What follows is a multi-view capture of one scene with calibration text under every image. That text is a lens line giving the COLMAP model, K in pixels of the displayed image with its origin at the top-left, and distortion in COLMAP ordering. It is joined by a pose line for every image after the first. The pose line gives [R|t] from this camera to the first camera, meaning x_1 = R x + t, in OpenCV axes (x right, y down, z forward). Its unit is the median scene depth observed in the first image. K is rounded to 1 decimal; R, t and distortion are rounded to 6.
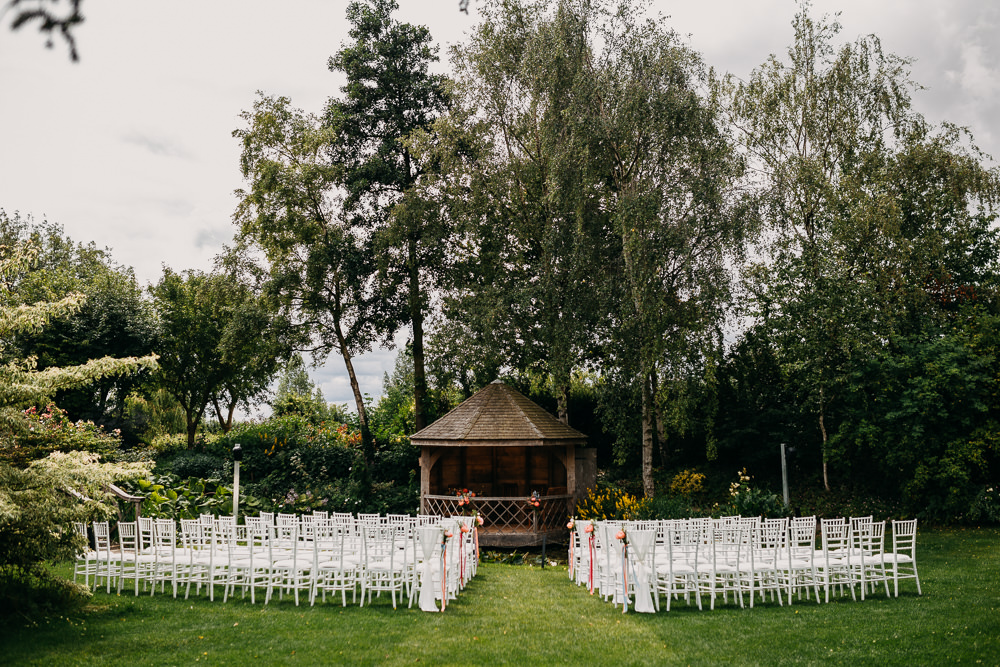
lens RADIAL K [[974.7, 0, 500.0], [0, 974.7, 333.5], [0, 0, 1]] dist [0.000705, 0.000429]
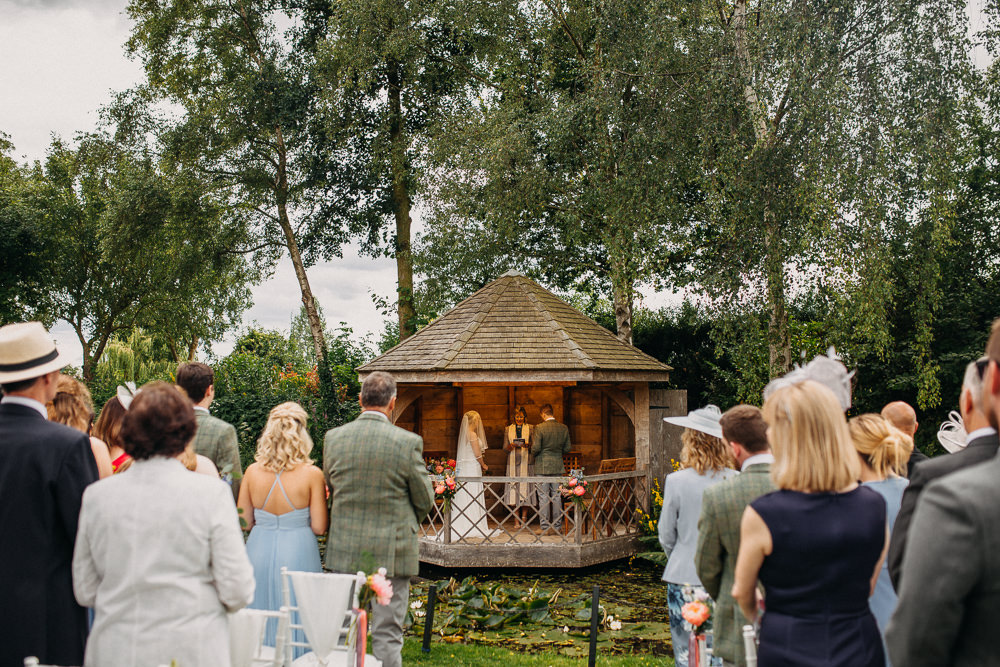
lens RADIAL K [[974.7, 0, 500.0], [0, 974.7, 333.5], [0, 0, 1]] dist [0.000705, 0.000429]
pose [[0.998762, -0.000362, -0.049737, 0.018192], [0.002220, 0.999301, 0.037312, 0.062720], [0.049689, -0.037376, 0.998065, 0.423344]]
